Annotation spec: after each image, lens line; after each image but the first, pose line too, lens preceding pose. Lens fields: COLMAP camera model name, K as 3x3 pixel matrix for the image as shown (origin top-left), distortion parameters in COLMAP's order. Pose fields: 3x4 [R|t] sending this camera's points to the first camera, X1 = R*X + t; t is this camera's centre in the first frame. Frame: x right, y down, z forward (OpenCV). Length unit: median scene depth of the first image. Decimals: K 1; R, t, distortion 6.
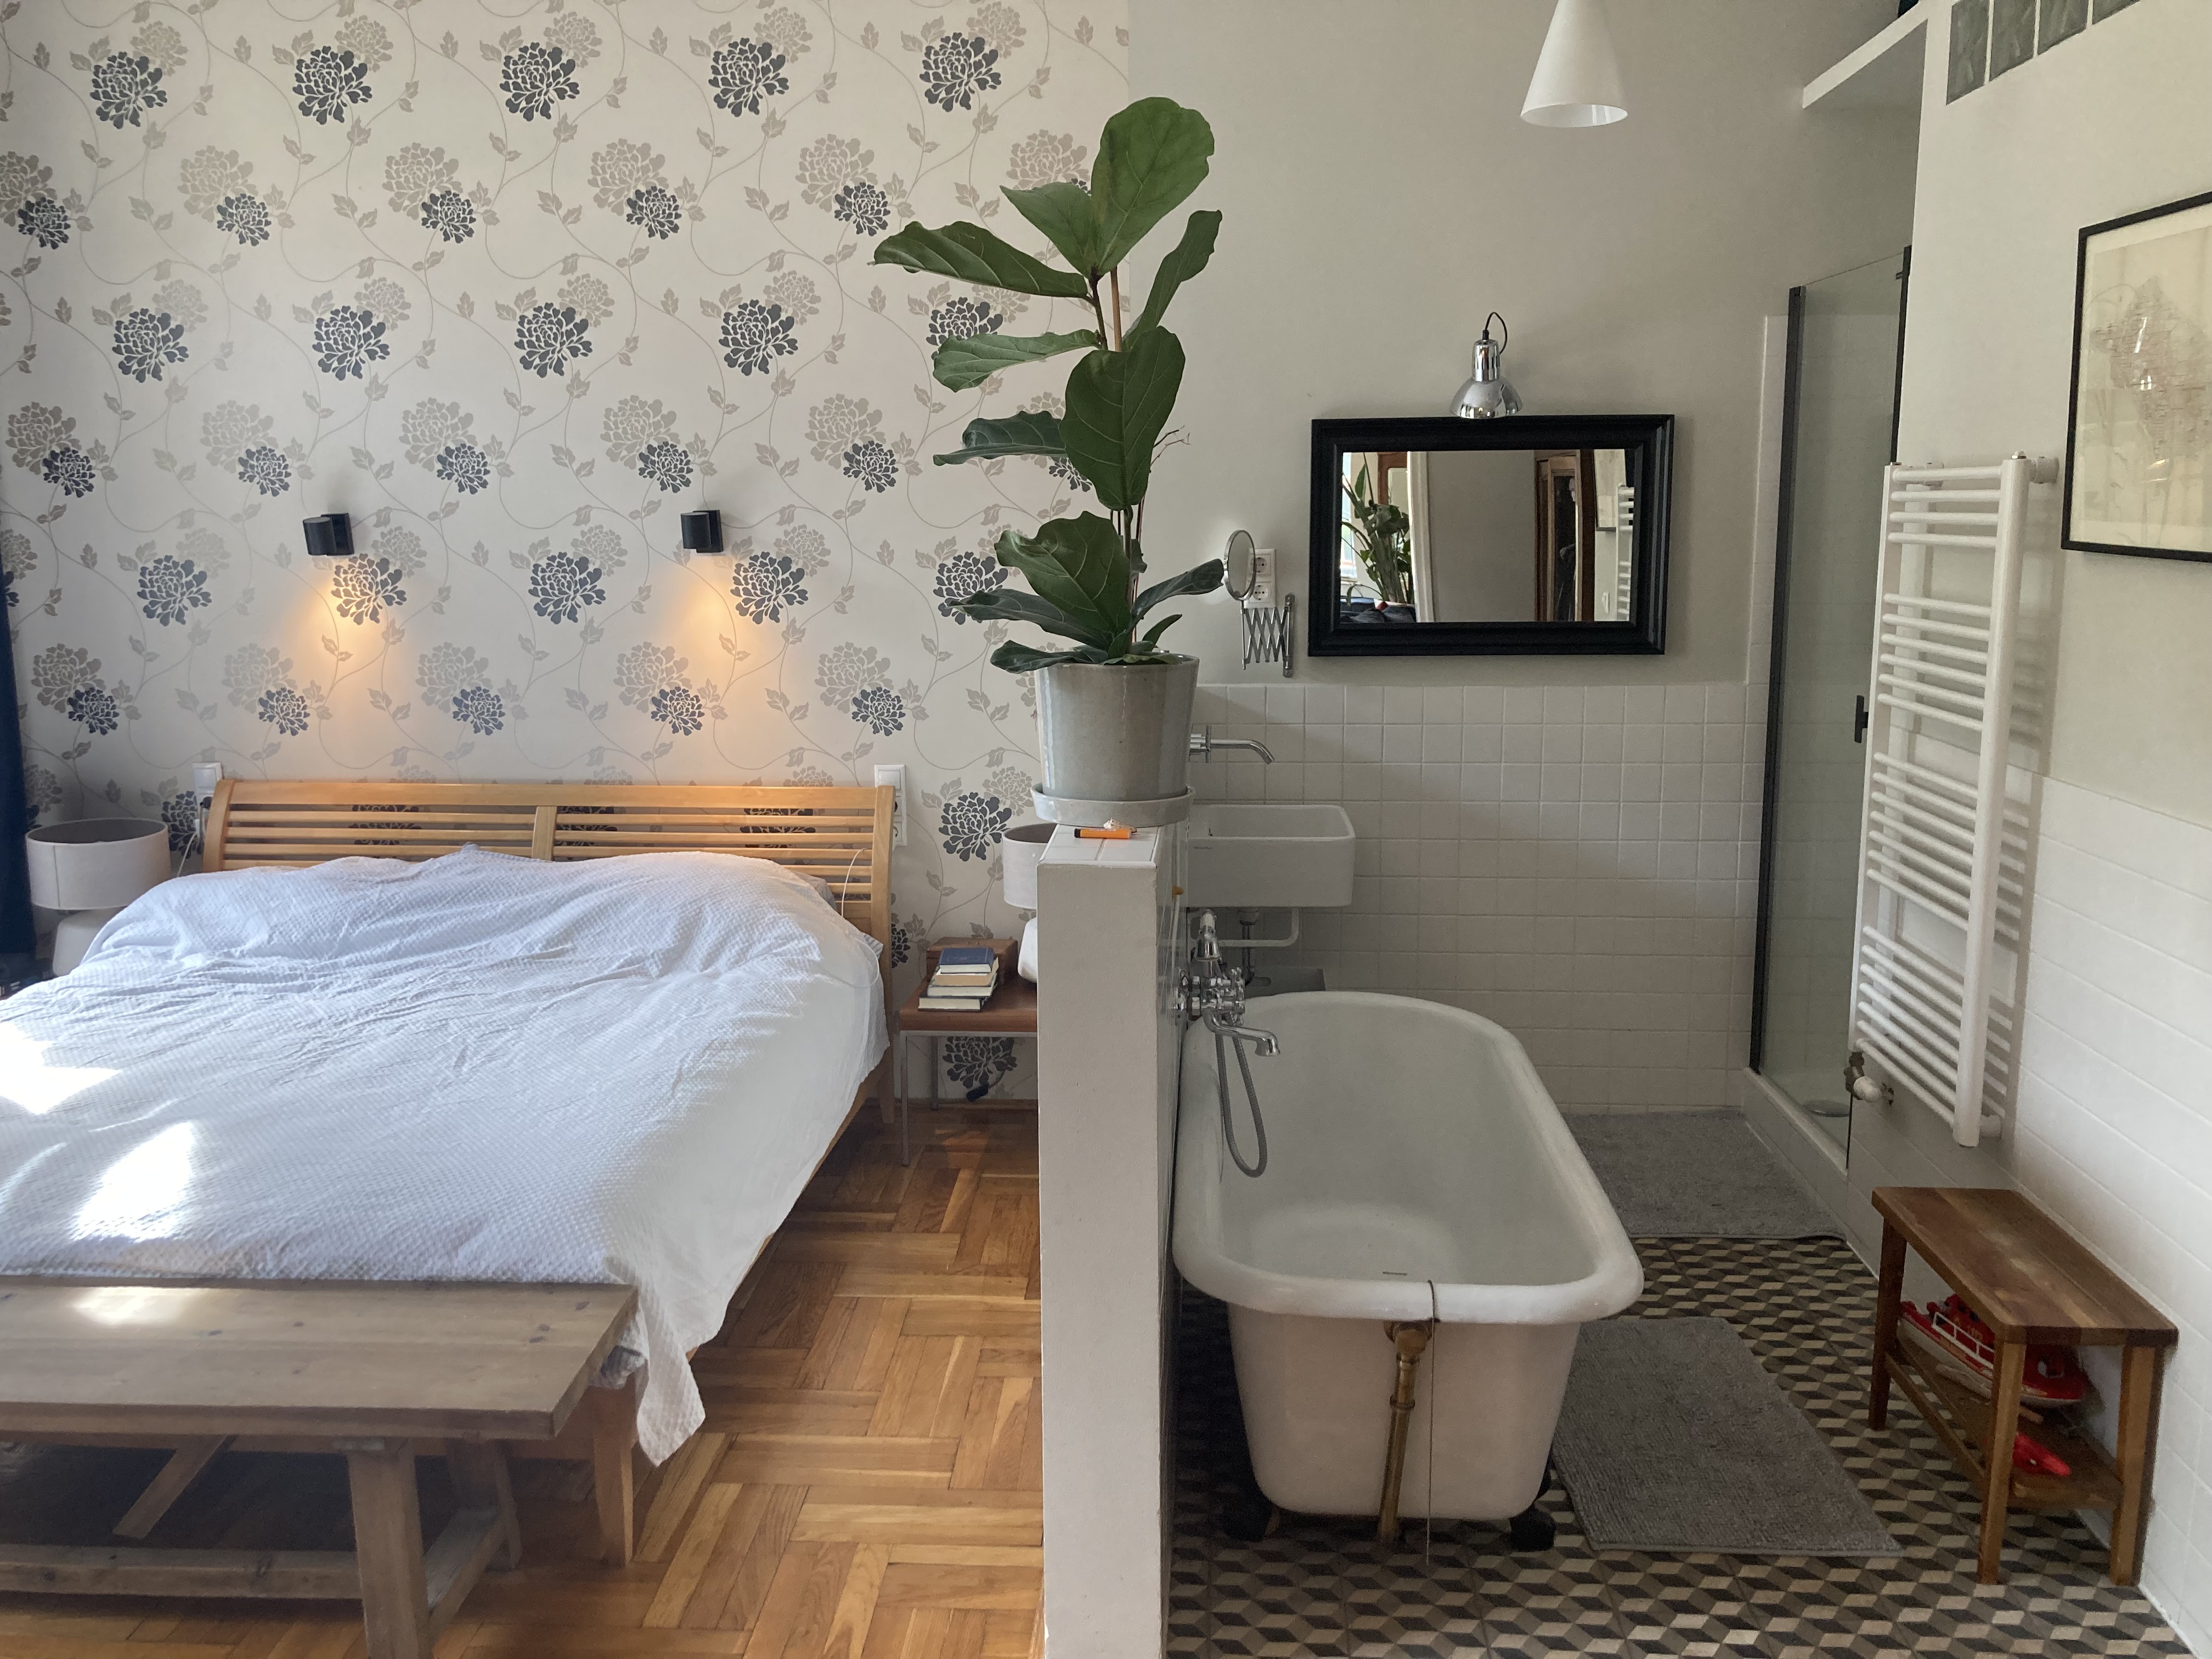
lens RADIAL K [[1812.6, 0, 1107.1], [0, 1812.6, 813.7], [0, 0, 1]] dist [0.001946, 0.004854]
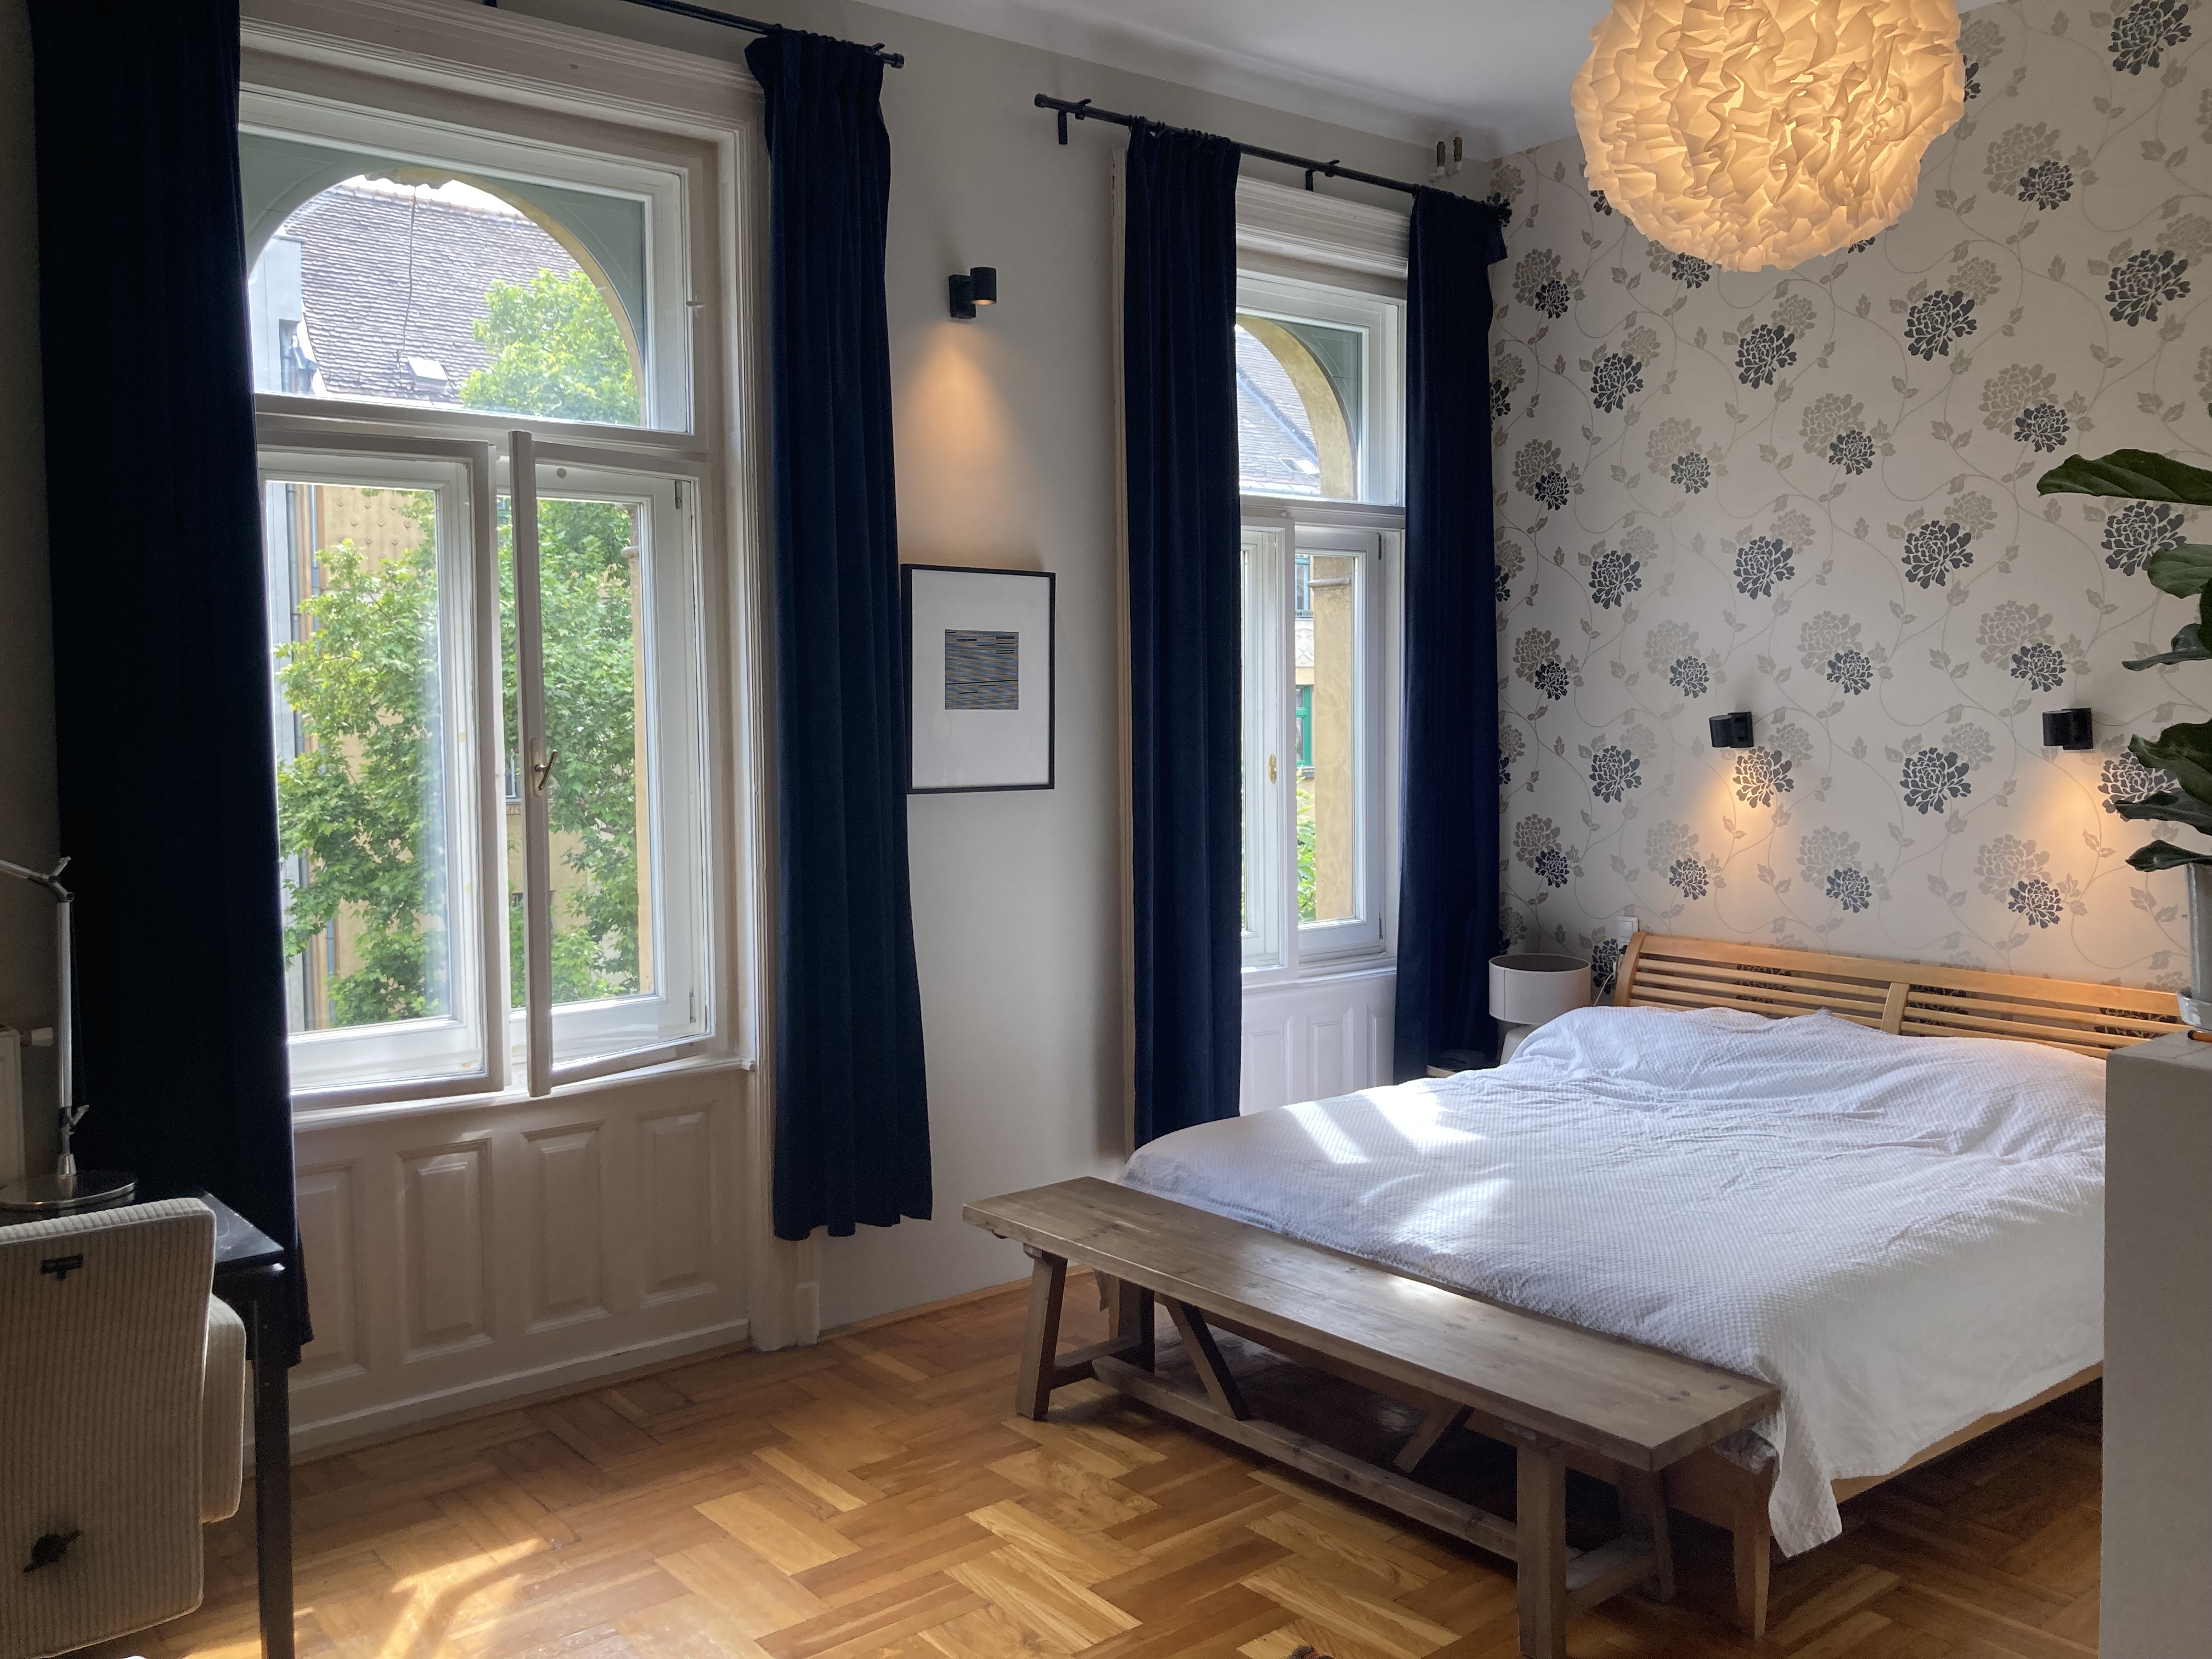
lens RADIAL K [[1812.6, 0, 1107.1], [0, 1812.6, 813.7], [0, 0, 1]] dist [0.001946, 0.004854]
pose [[0.668785, 0.040248, -0.742366, 0.170883], [-0.115967, 0.991959, -0.050692, 0.005352], [0.734356, 0.119992, 0.668074, -0.068744]]
